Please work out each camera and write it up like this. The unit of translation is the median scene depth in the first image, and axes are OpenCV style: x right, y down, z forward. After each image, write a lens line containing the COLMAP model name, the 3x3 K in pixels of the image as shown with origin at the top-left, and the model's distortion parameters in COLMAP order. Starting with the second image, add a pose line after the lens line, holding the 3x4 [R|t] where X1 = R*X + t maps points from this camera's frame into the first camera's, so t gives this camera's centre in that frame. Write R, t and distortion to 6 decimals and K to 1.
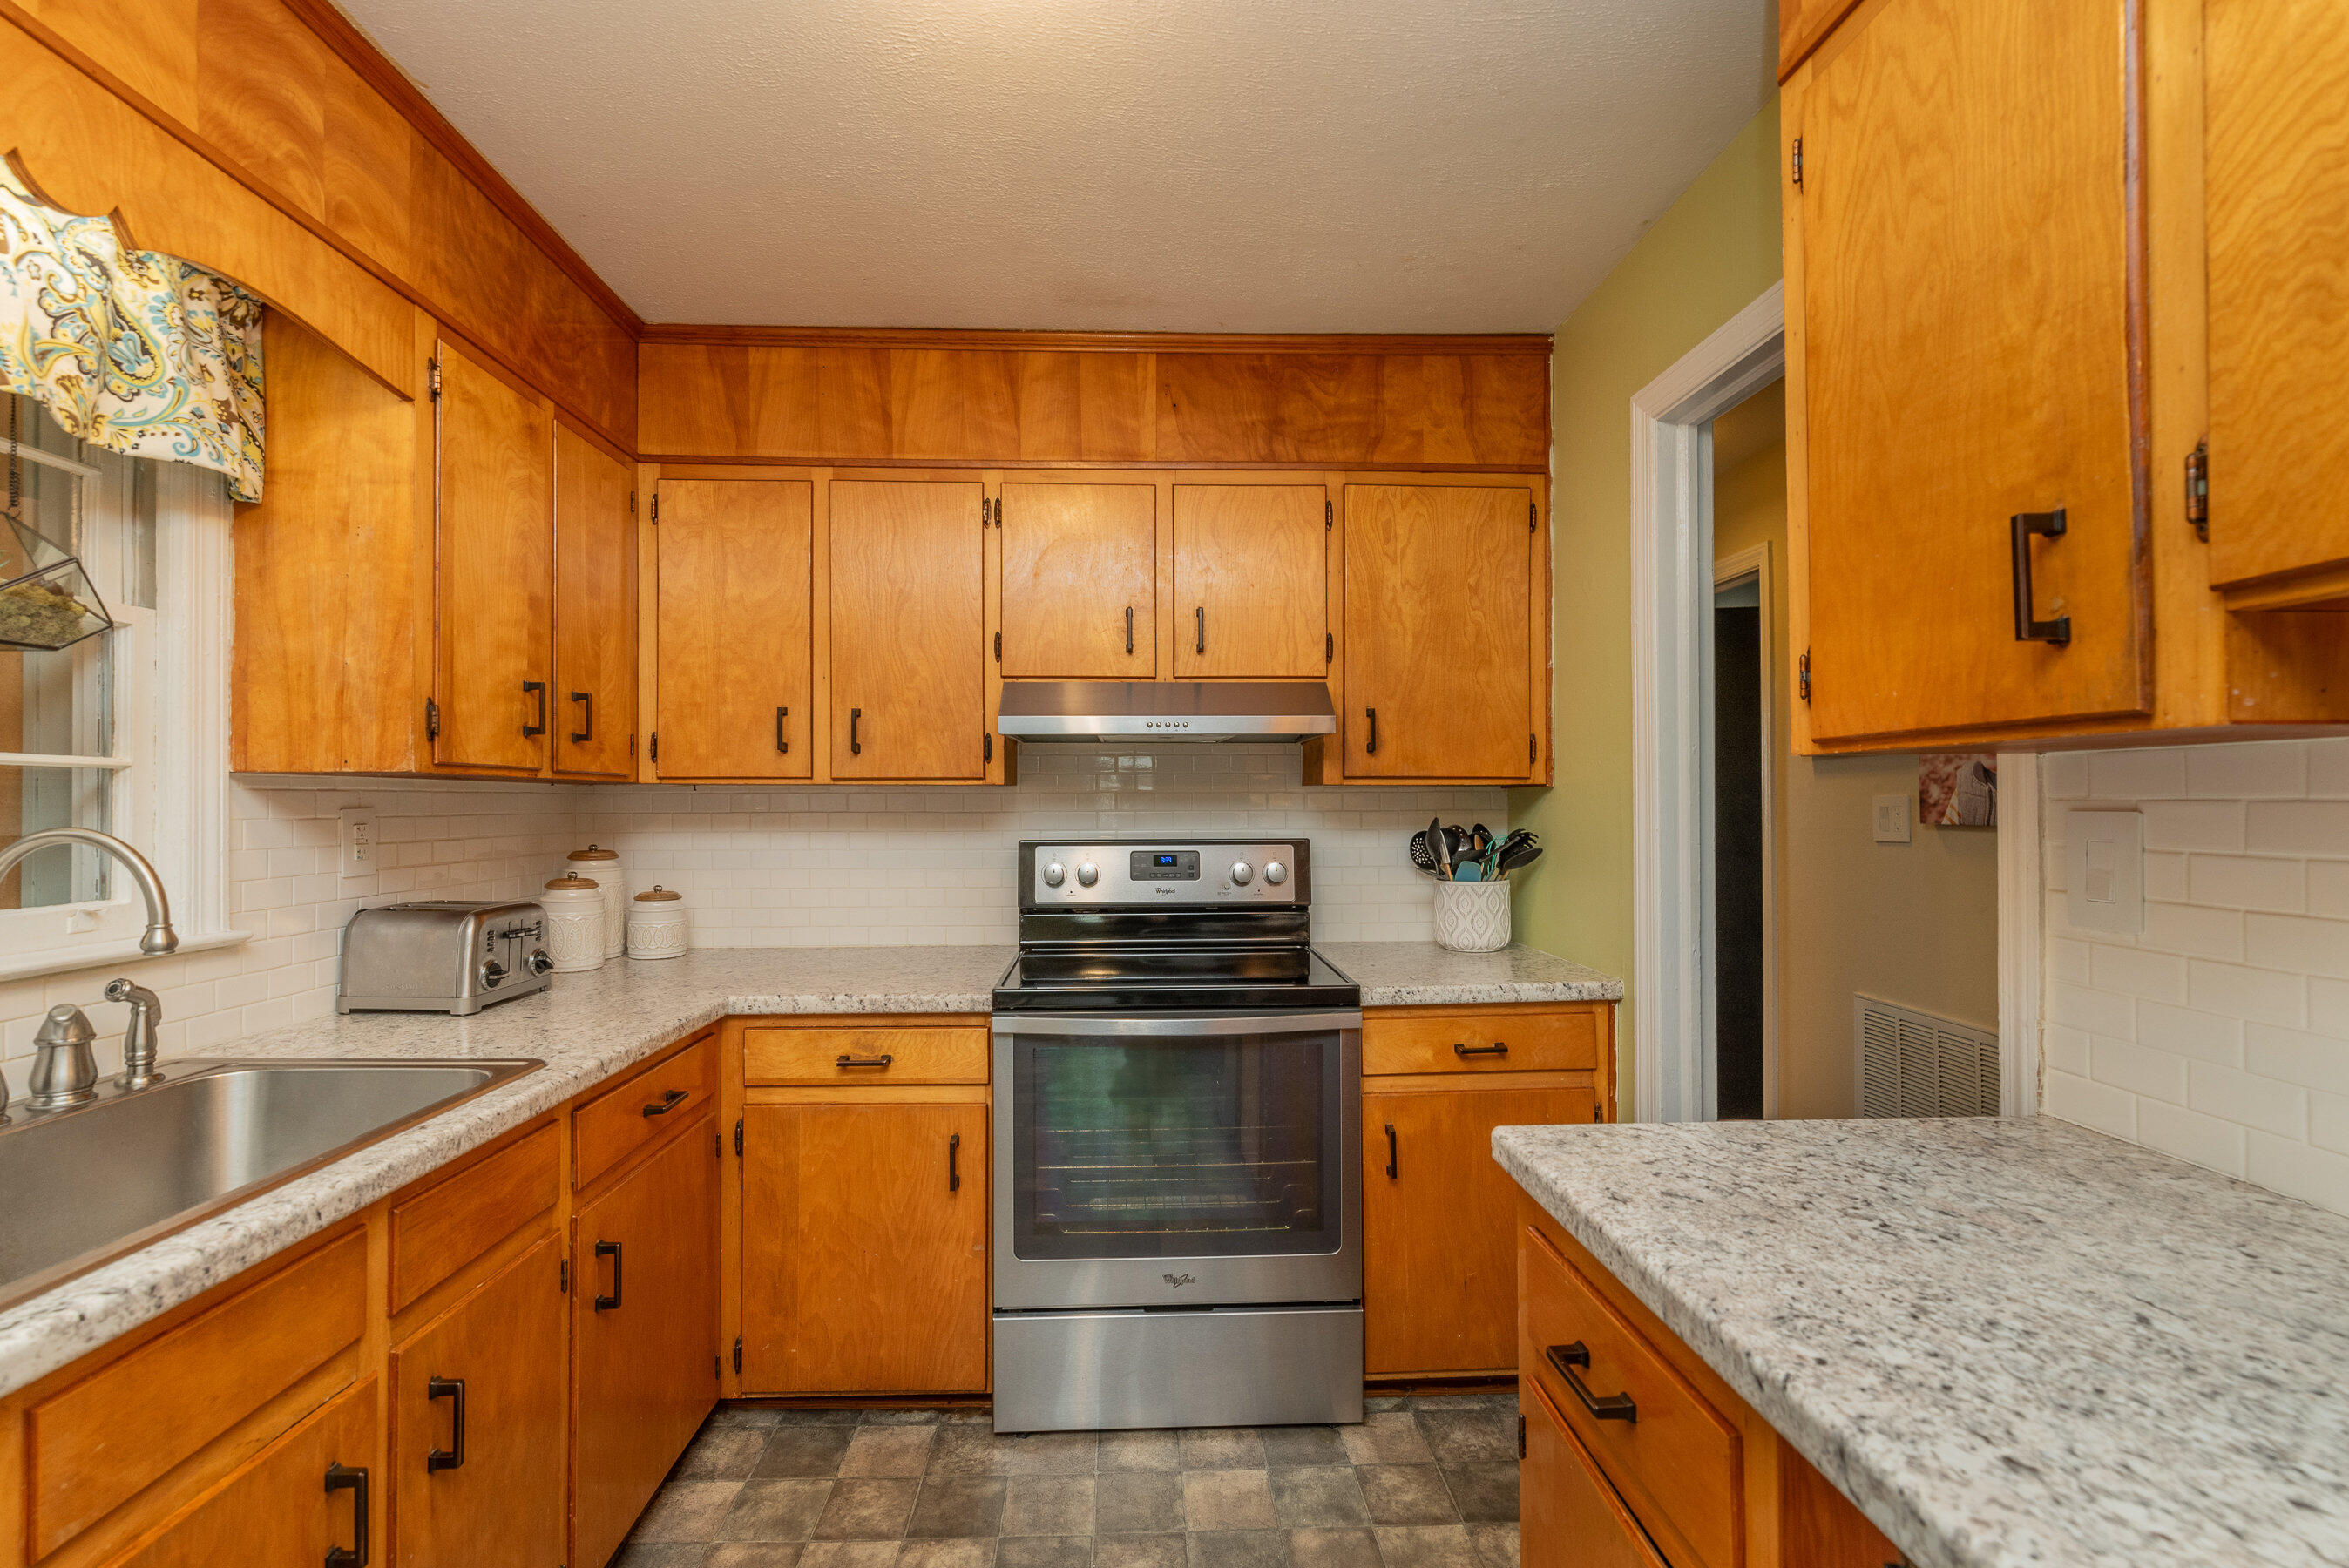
lens RADIAL K [[1019.6, 0, 1160.5], [0, 1019.6, 798.0], [0, 0, 1]] dist [0.001057, -0.000137]
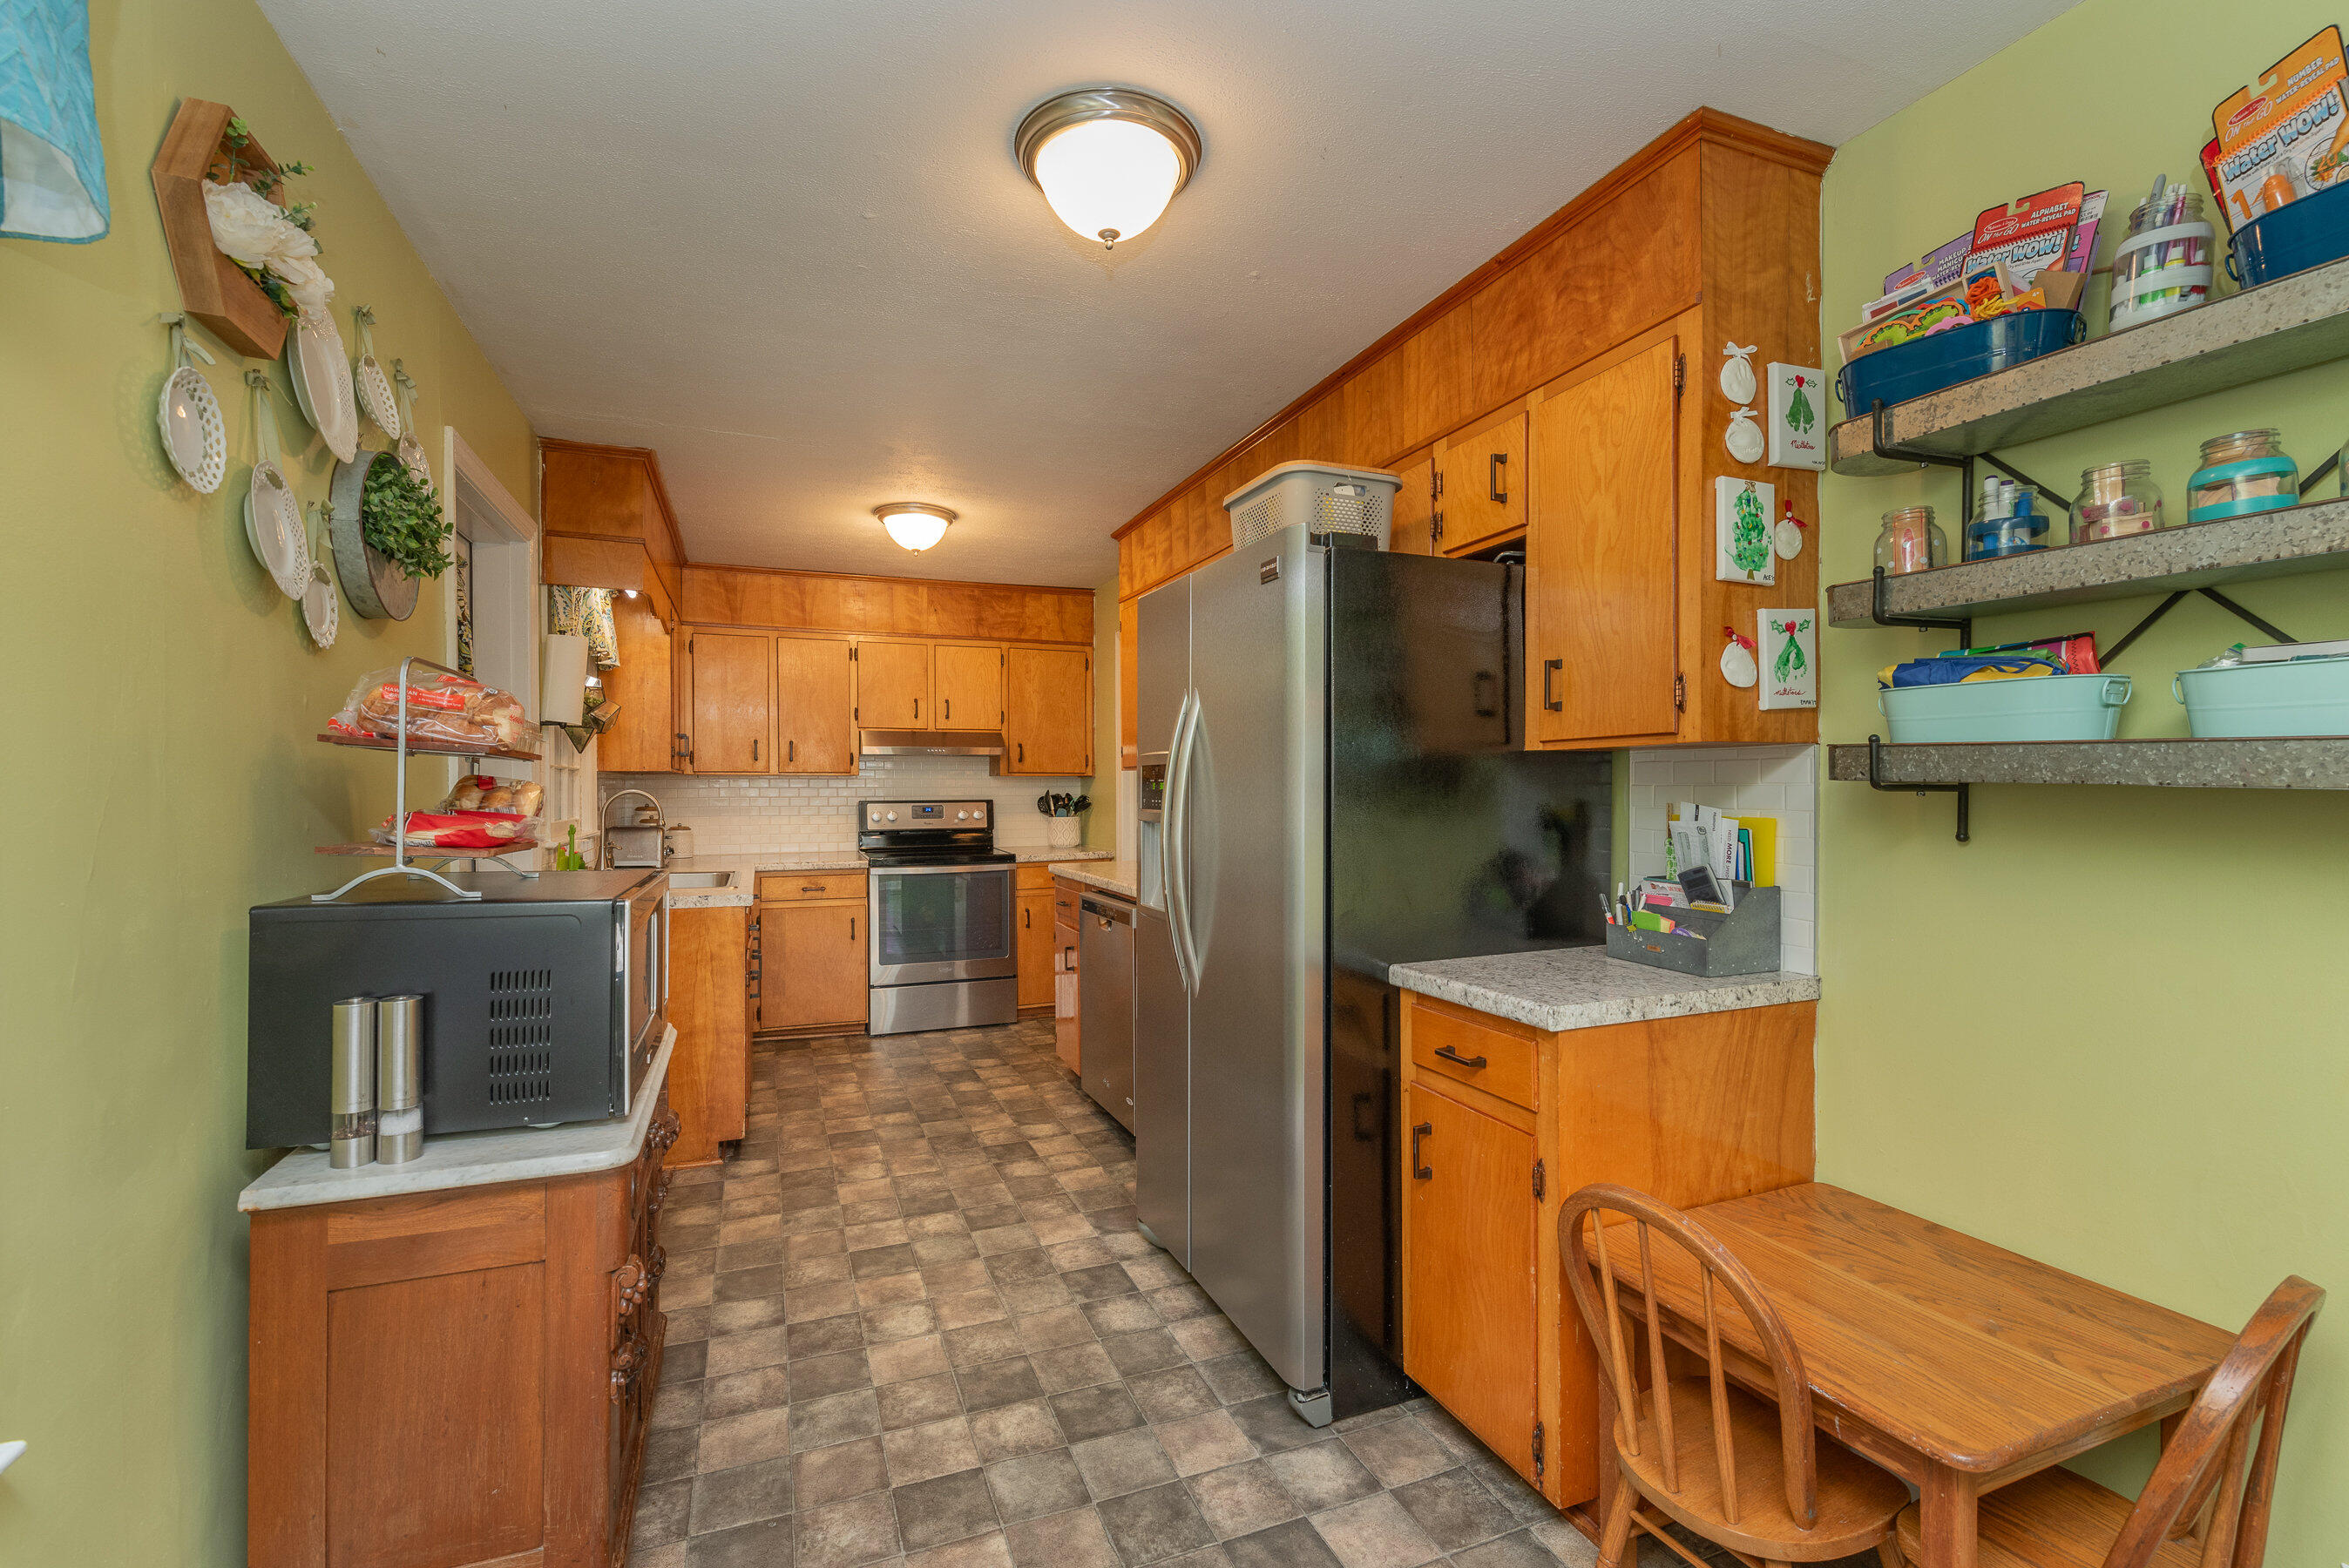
lens RADIAL K [[1019.6, 0, 1161.9], [0, 1019.6, 790.1], [0, 0, 1]] dist [0.001057, -0.000137]
pose [[0.944174, -0.000598, 0.329447, -0.266882], [-0.002358, 0.999960, 0.008571, -0.001378], [-0.329440, -0.008869, 0.944135, -1.366987]]
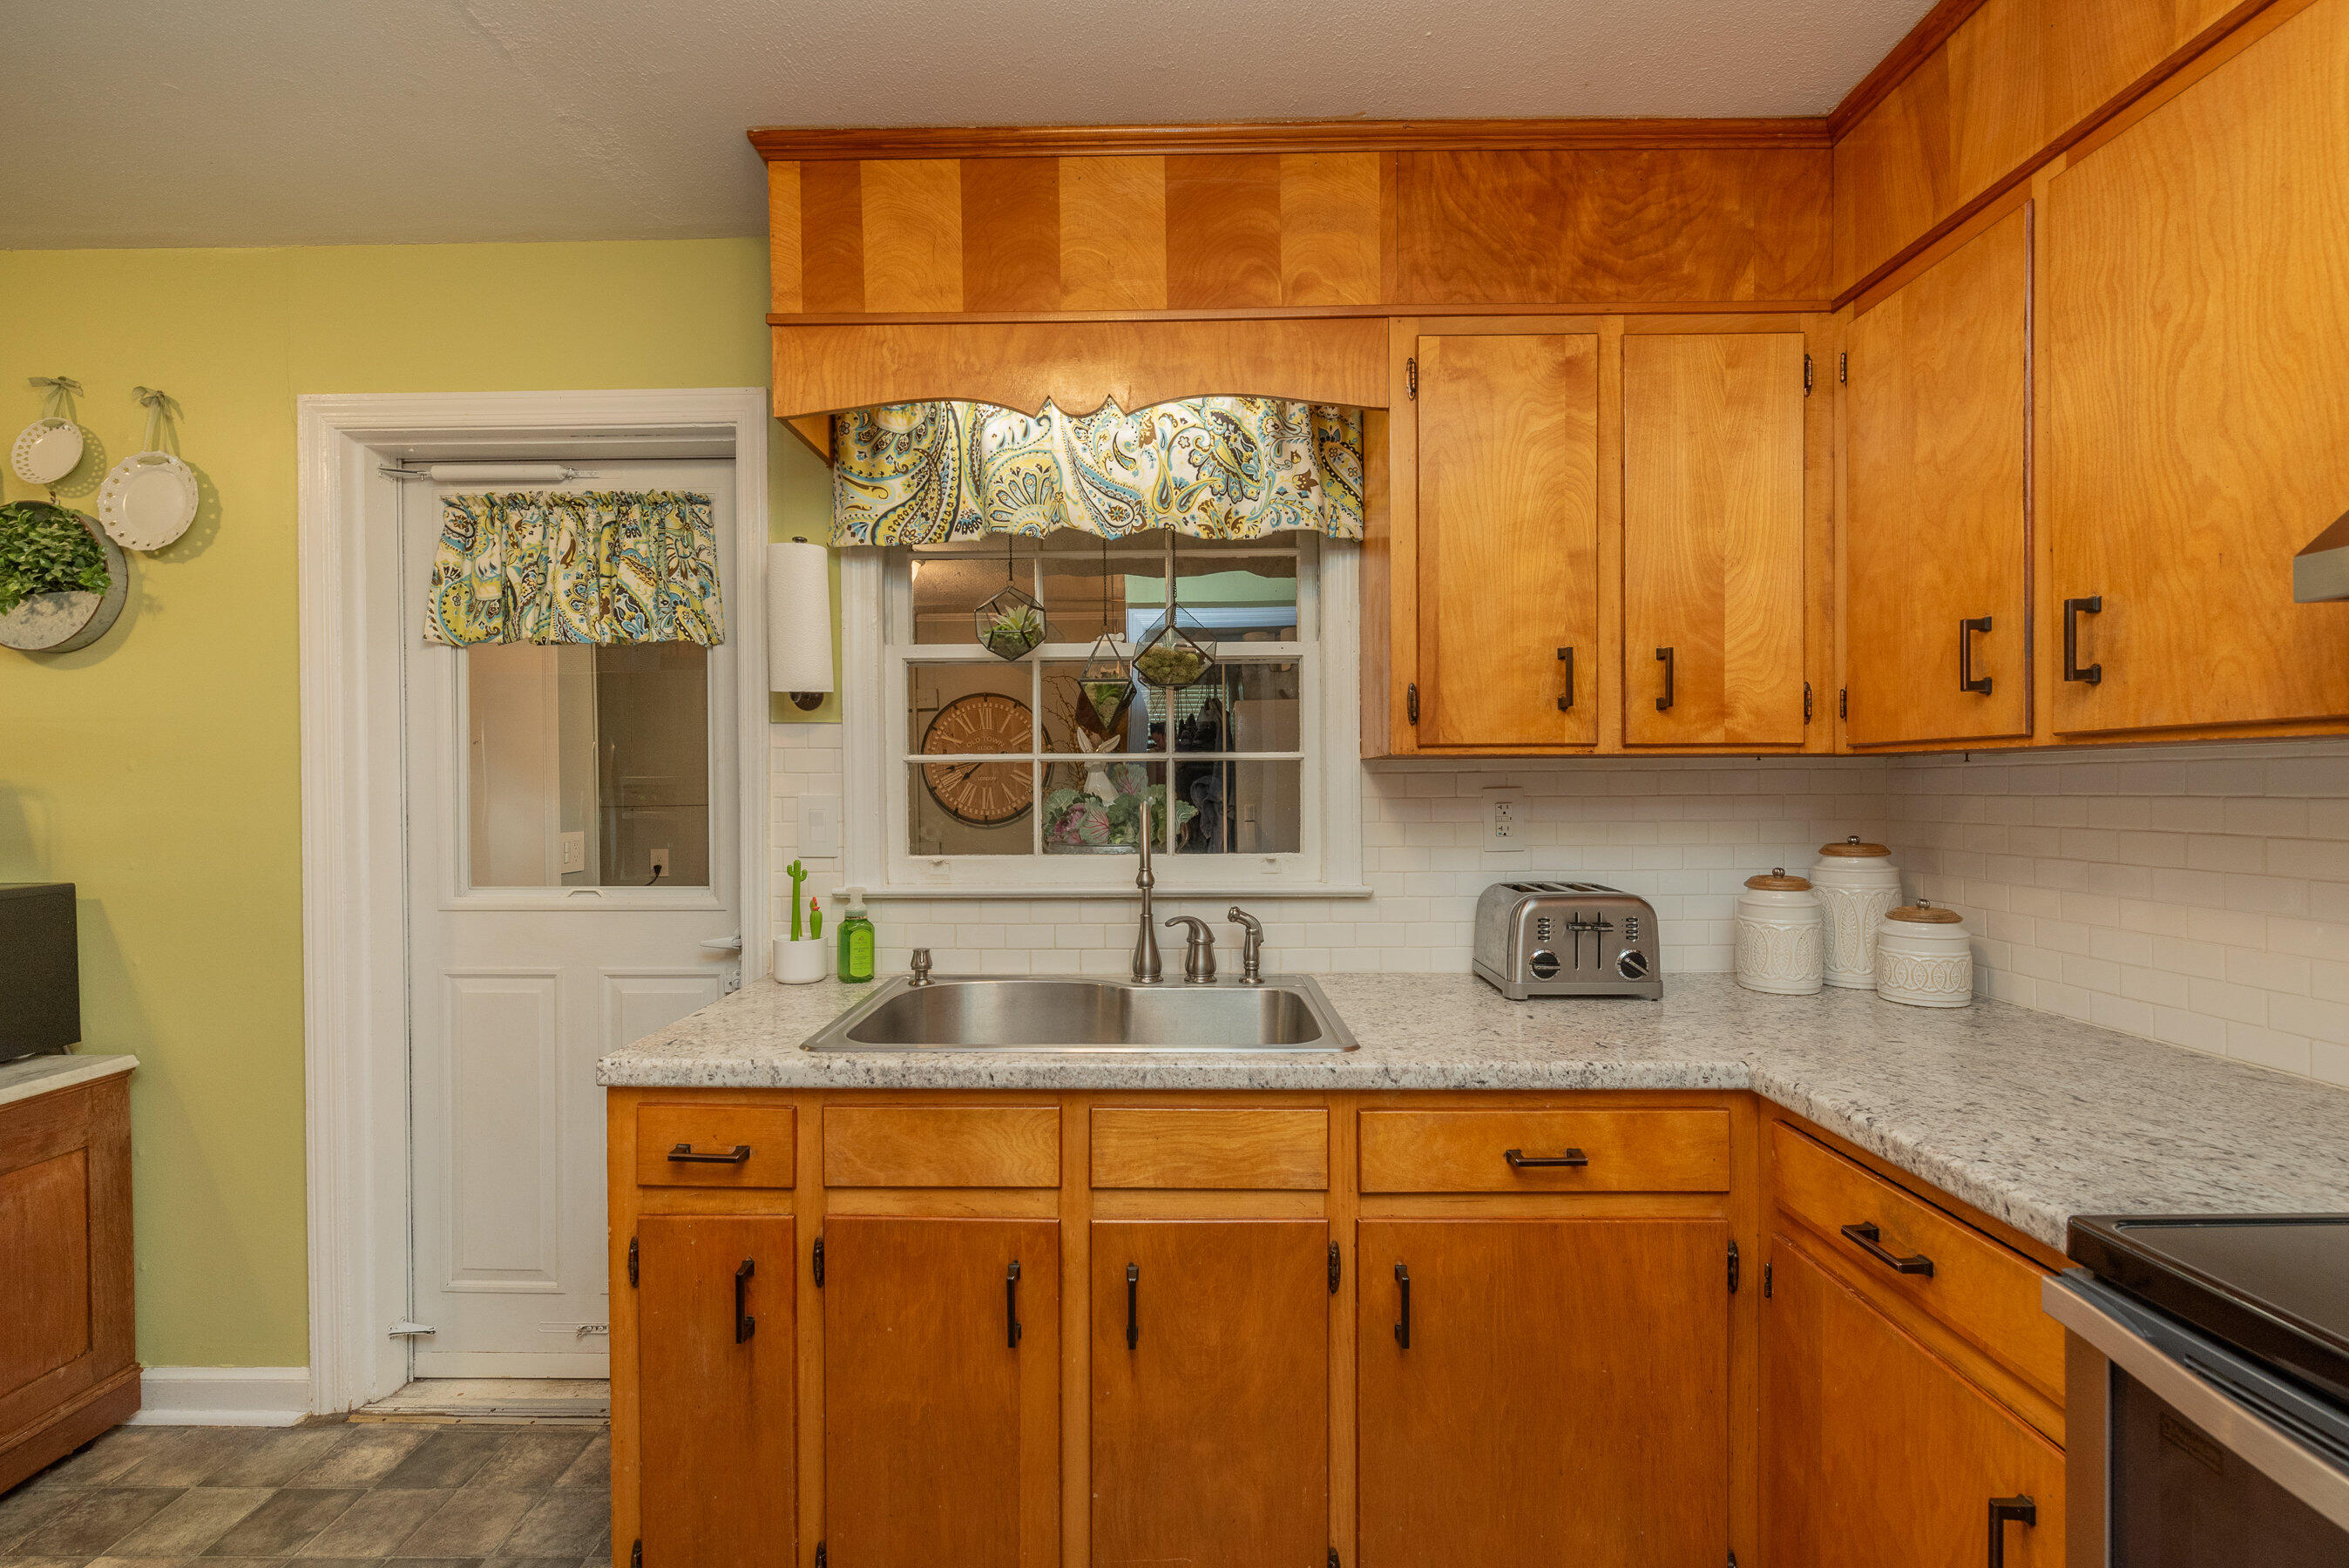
lens RADIAL K [[1019.6, 0, 1169.7], [0, 1019.6, 798.8], [0, 0, 1]] dist [0.001057, -0.000137]
pose [[-0.052675, 0.015968, -0.998484, 0.243559], [0.011450, 0.999816, 0.015385, 0.000816], [0.998546, -0.010622, -0.052848, 0.562267]]
